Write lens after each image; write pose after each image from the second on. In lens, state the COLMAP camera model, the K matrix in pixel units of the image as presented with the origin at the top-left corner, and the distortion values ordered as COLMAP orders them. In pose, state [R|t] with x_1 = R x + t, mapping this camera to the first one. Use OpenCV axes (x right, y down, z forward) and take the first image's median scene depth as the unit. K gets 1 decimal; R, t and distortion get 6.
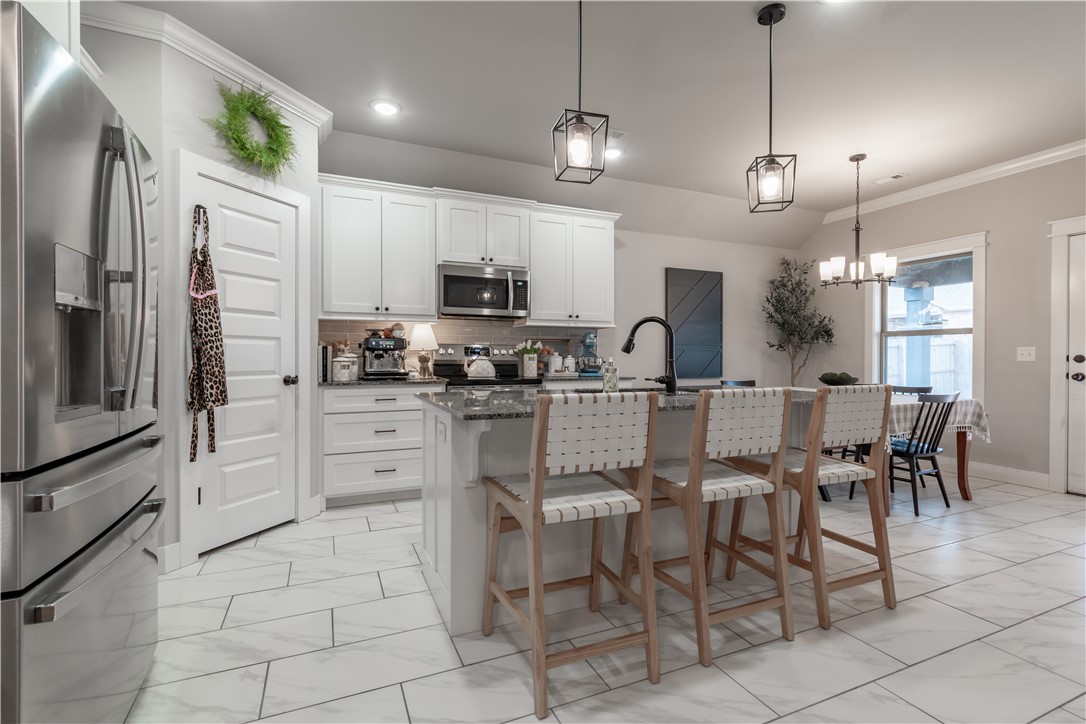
lens RADIAL K [[494.5, 0, 547.1], [0, 494.5, 359.4], [0, 0, 1]] dist [0.030877, -0.000772]
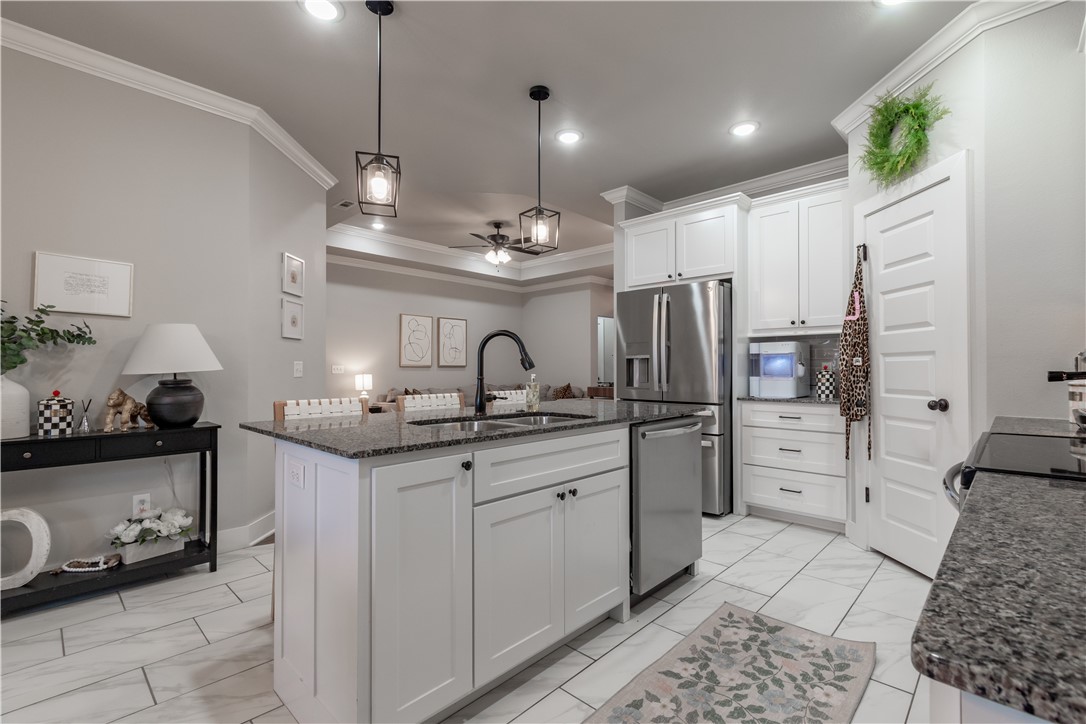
lens RADIAL K [[485.2, 0, 551.7], [0, 485.2, 361.5], [0, 0, 1]] dist [0.000836, 0.000117]
pose [[-0.921198, -0.006103, -0.389047, 0.297015], [-0.001710, 0.999931, -0.011636, -0.014083], [0.389091, -0.010053, -0.921144, 1.261505]]
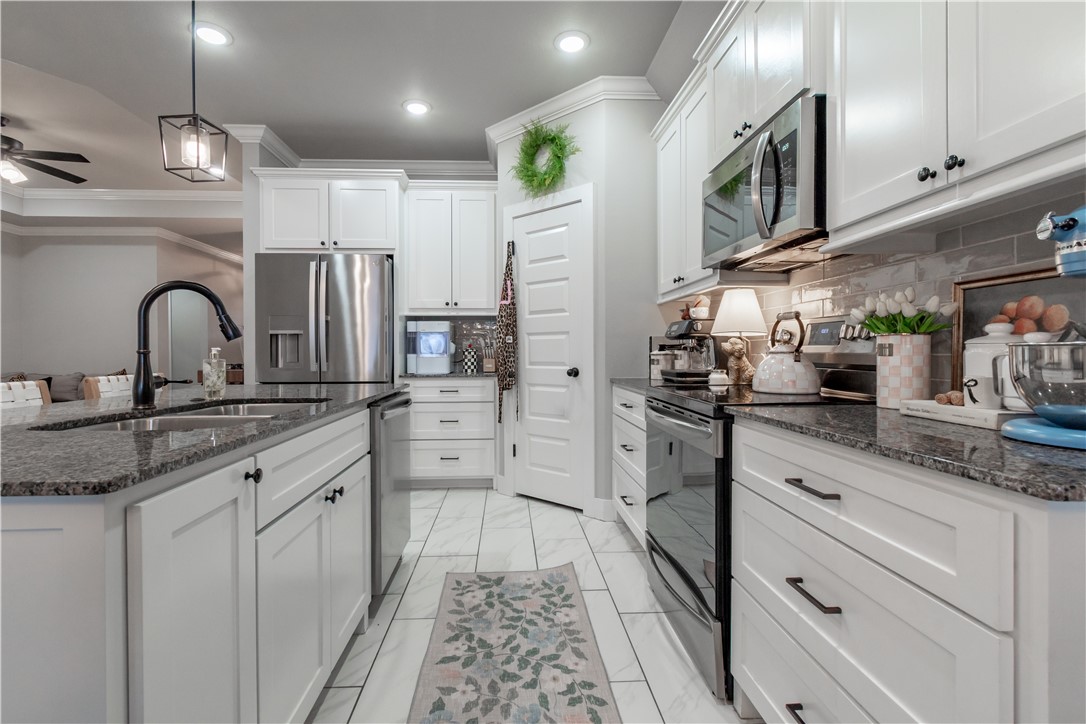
lens RADIAL K [[489.5, 0, 524.8], [0, 489.5, 353.7], [0, 0, 1]] dist [0.001899, 0.000184]
pose [[-0.364418, 0.003746, -0.931228, 0.400914], [-0.000493, 0.999991, 0.004216, -0.000489], [0.931235, 0.001996, -0.364413, 1.097695]]
